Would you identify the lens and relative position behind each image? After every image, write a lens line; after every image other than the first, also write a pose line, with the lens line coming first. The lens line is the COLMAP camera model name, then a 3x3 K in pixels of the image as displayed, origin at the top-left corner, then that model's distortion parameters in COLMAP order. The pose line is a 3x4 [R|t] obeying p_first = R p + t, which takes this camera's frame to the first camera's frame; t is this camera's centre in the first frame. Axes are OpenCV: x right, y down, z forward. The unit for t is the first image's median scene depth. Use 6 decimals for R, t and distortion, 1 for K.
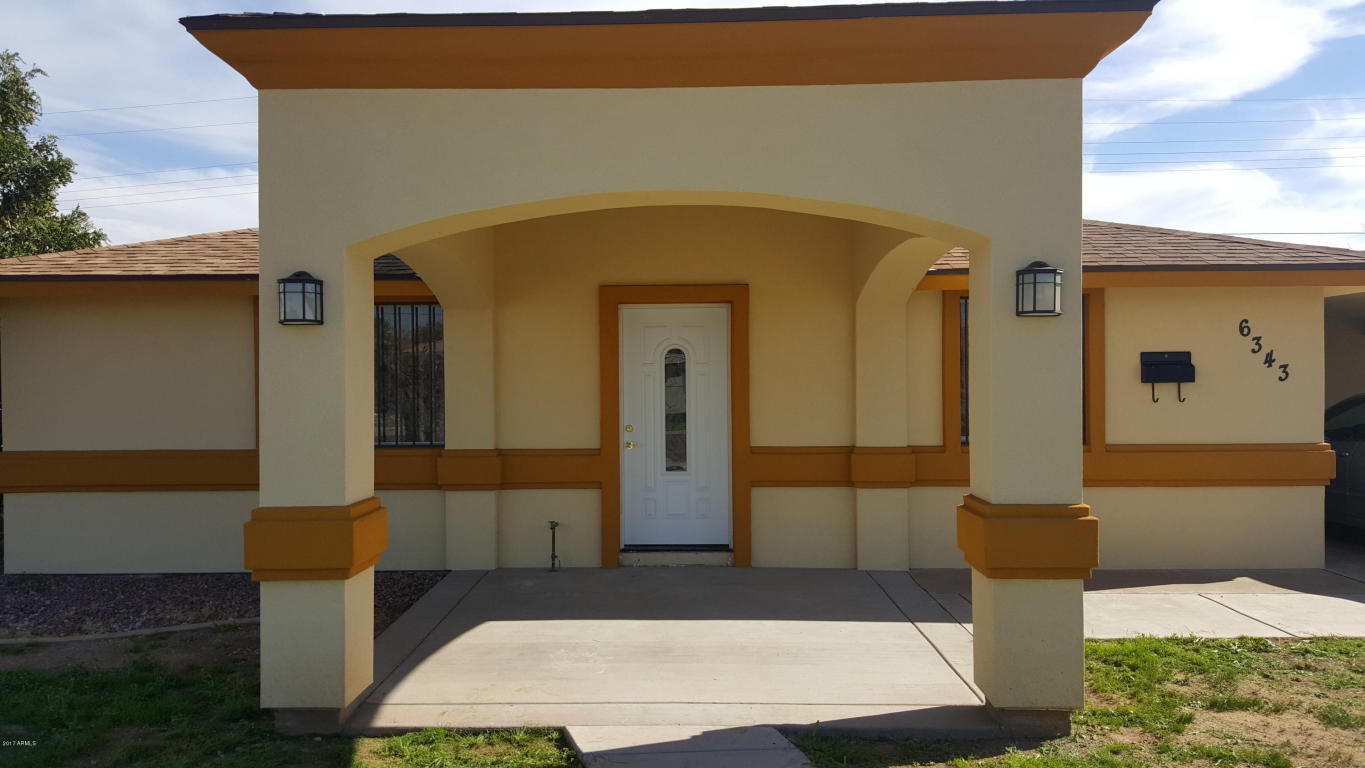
lens RADIAL K [[1016.7, 0, 685.8], [0, 1016.7, 372.3], [0, 0, 1]] dist [0.003634, -0.002992]
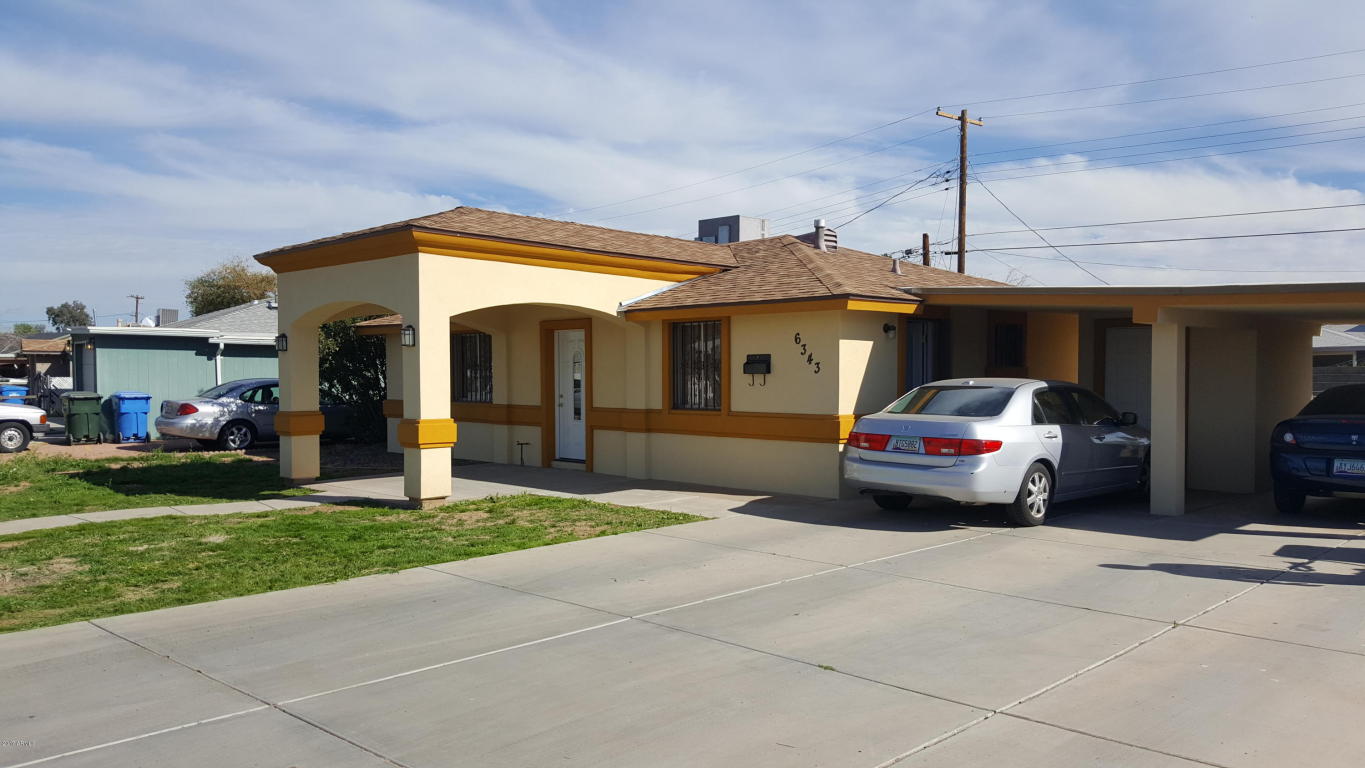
lens RADIAL K [[1060.2, 0, 677.9], [0, 1060.2, 385.2], [0, 0, 1]] dist [0.042961, -0.012450]
pose [[0.728262, 0.013903, -0.685158, 1.524751], [-0.002066, 0.999834, 0.018092, -0.001793], [0.685296, -0.011760, 0.728170, -0.301859]]
